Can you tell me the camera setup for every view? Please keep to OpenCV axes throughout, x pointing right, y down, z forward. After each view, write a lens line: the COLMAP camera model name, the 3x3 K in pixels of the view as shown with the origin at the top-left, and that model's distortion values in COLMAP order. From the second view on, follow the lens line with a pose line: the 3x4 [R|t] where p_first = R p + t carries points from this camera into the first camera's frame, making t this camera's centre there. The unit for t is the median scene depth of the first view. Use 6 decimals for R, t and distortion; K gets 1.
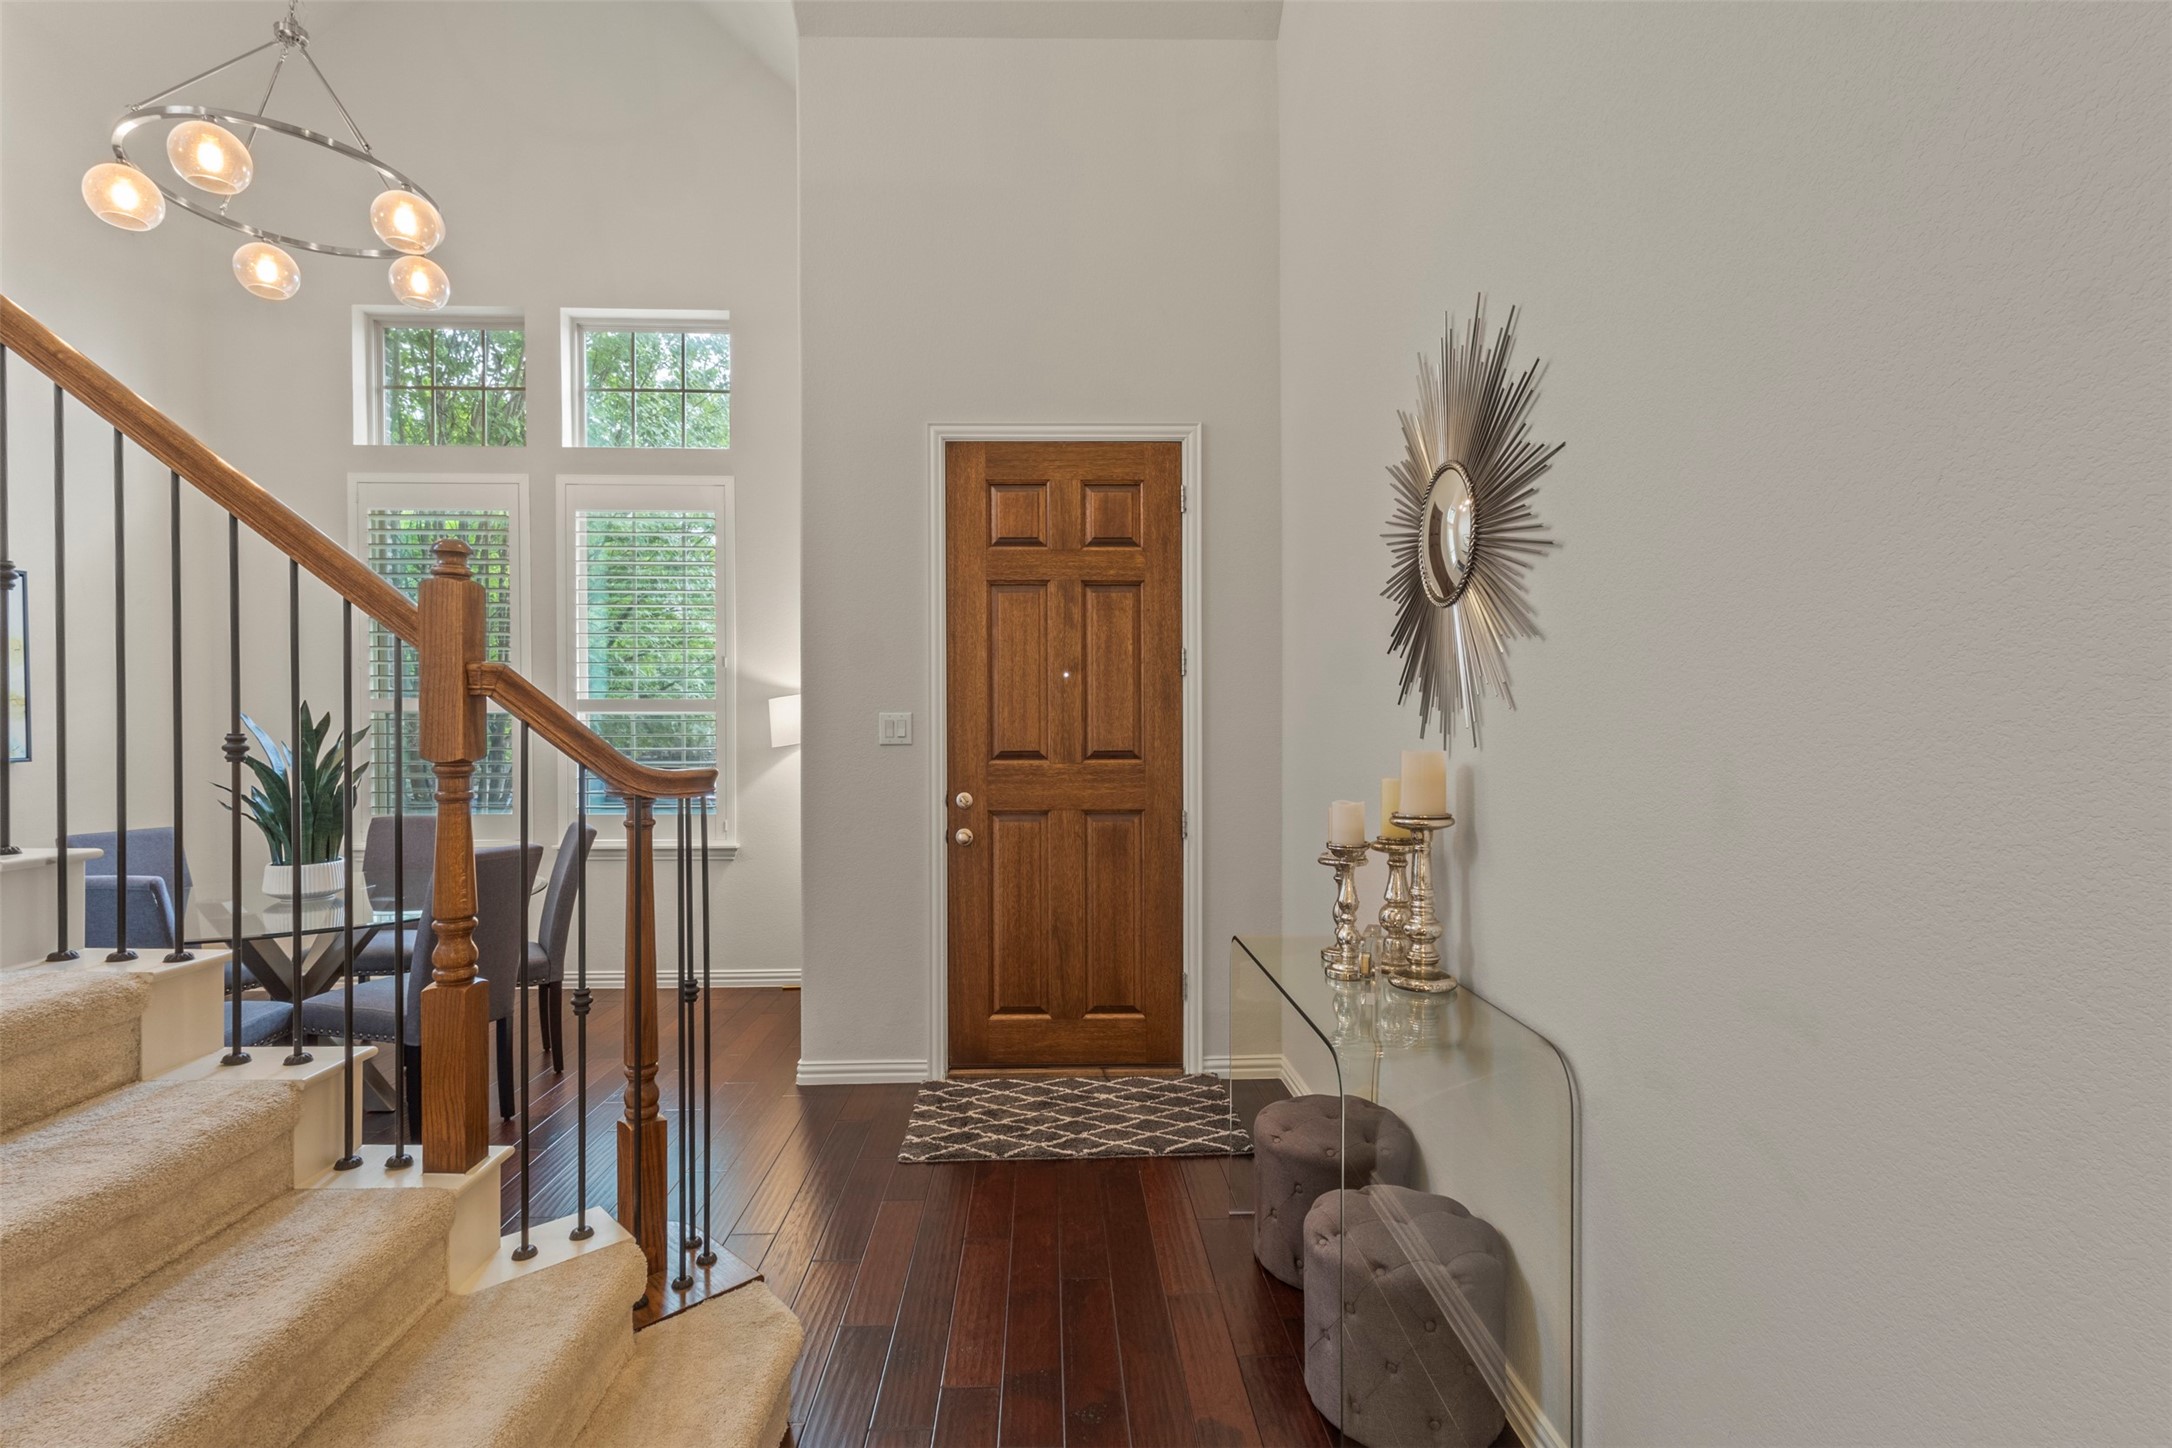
lens RADIAL K [[1006.7, 0, 1086.0], [0, 1006.7, 724.0], [0, 0, 1]] dist [-0.013644, 0.000562]
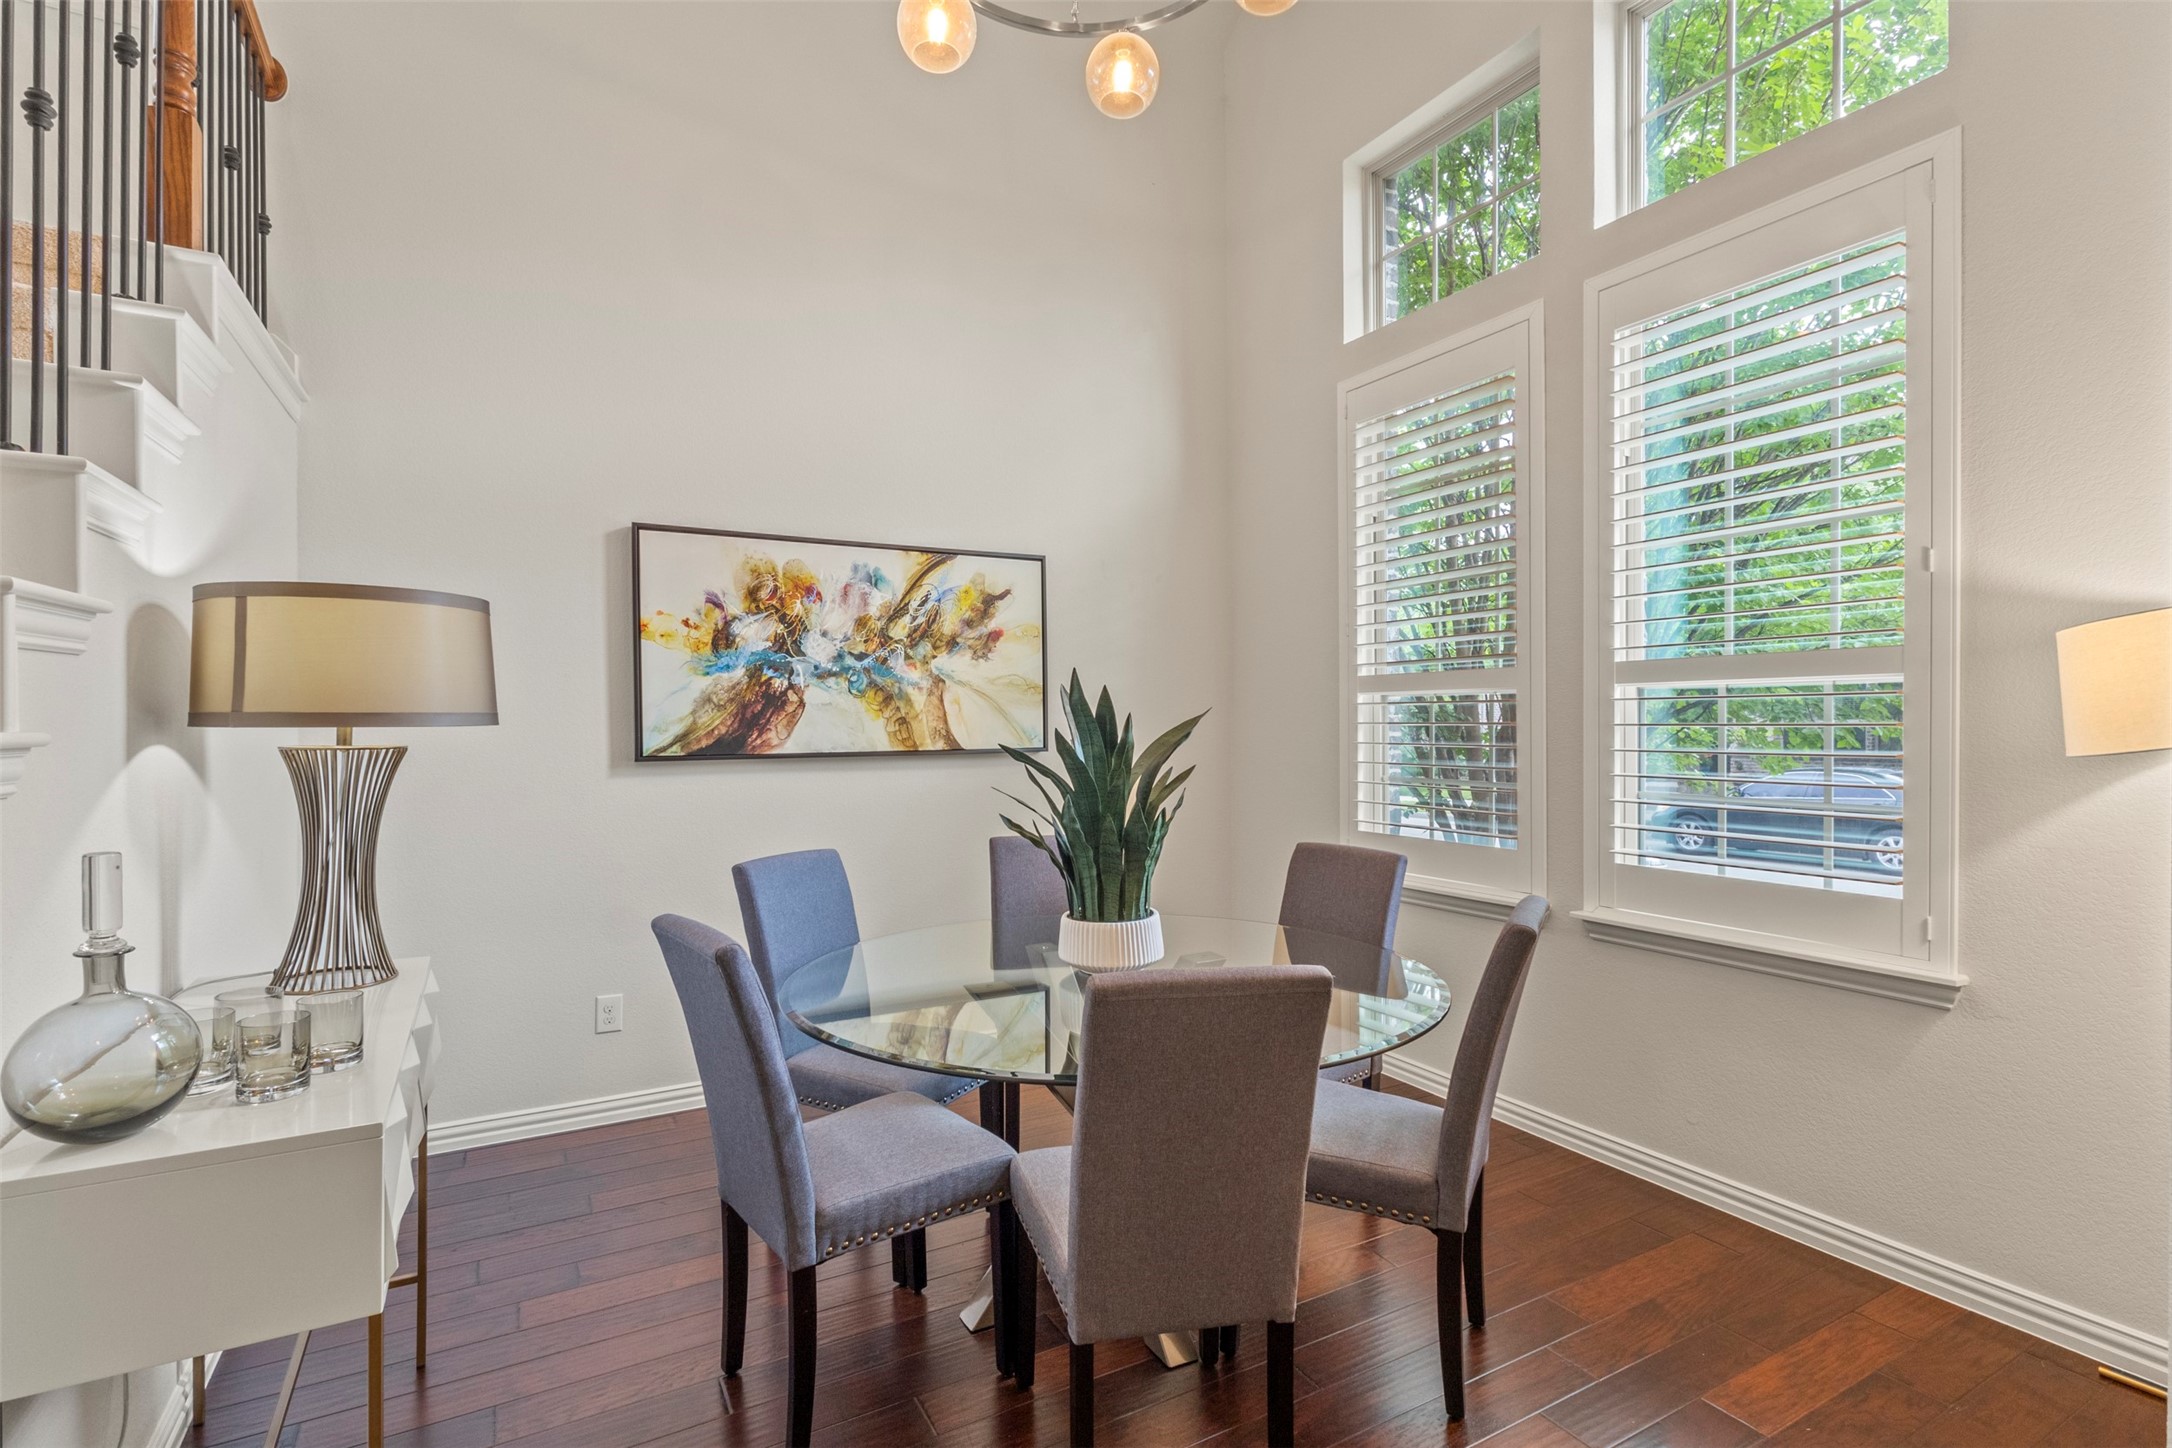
lens RADIAL K [[1006.7, 0, 1086.0], [0, 1006.7, 724.0], [0, 0, 1]] dist [-0.013644, 0.000562]
pose [[0.470345, 0.008726, -0.882439, -0.145296], [0.004956, 0.999909, 0.012529, 0.002805], [0.882469, -0.010266, 0.470259, 0.463344]]
